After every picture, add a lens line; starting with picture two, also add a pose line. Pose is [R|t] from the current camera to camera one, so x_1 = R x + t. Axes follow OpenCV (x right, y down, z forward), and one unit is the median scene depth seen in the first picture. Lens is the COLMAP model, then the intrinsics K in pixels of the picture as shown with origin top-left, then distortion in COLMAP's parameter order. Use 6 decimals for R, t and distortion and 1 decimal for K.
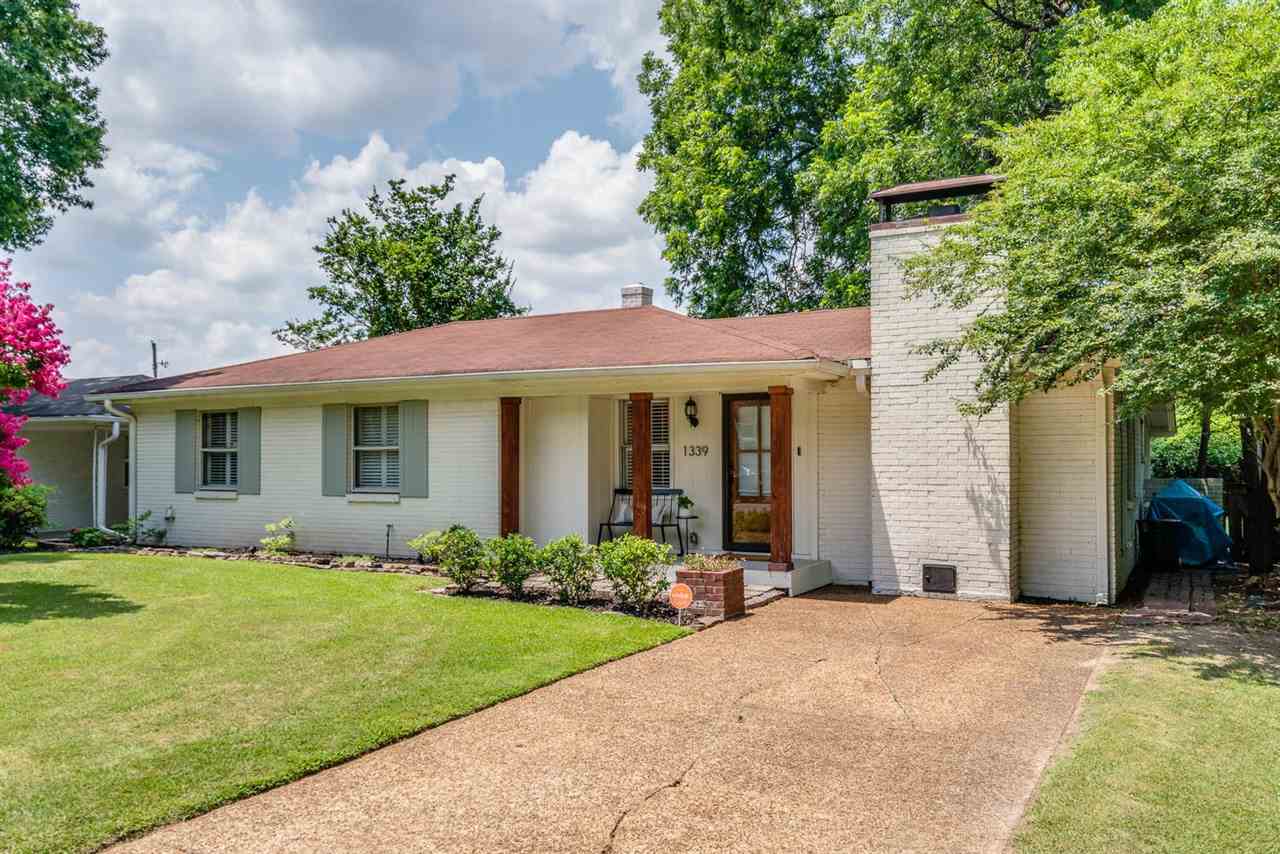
lens RADIAL K [[893.2, 0, 640.6], [0, 893.2, 424.9], [0, 0, 1]] dist [0.009684, 0.006600]
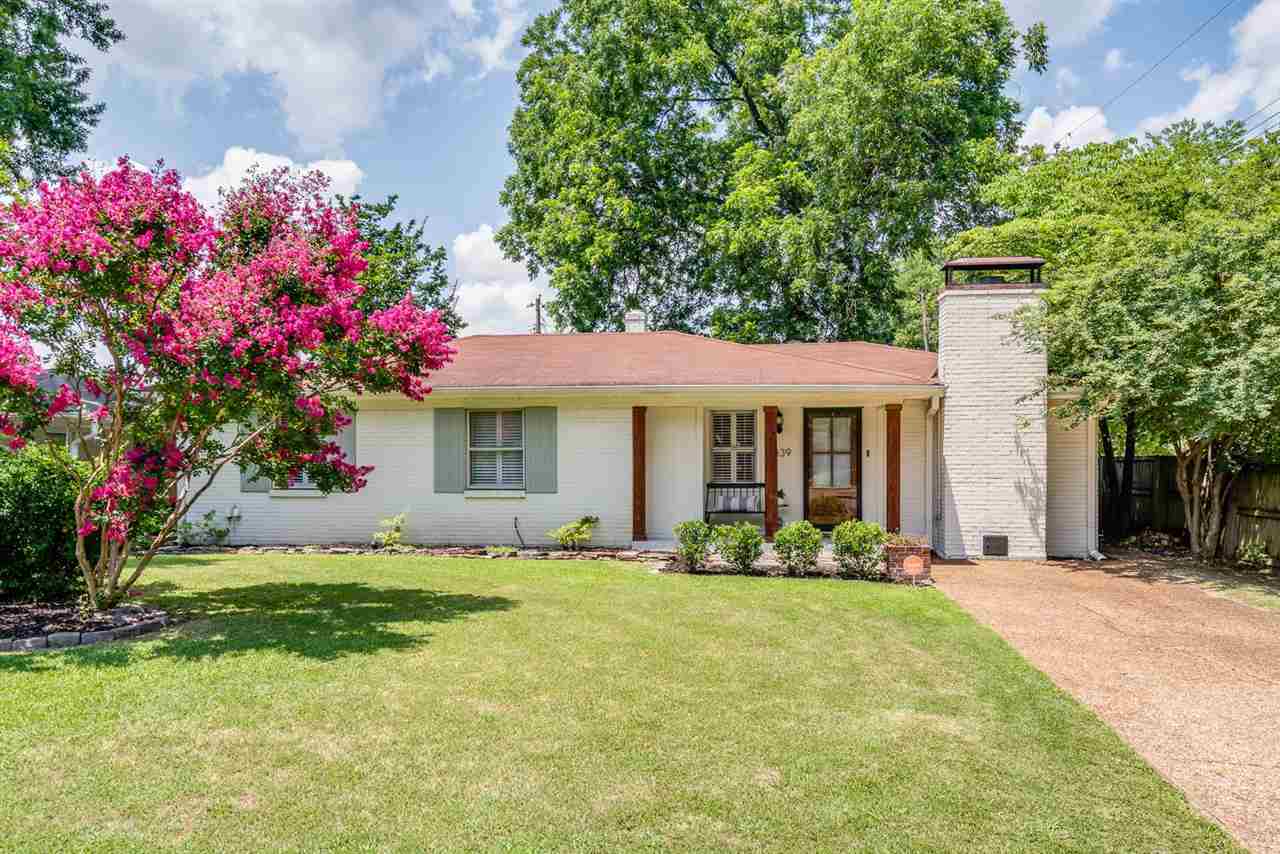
lens RADIAL K [[754.1, 0, 640.5], [0, 754.1, 434.6], [0, 0, 1]] dist [0.004539, -0.000444]
pose [[0.941963, 0.010924, 0.335538, -0.474382], [-0.014035, 0.999878, 0.006849, -0.000658], [-0.335422, -0.011161, 0.942002, 0.066465]]
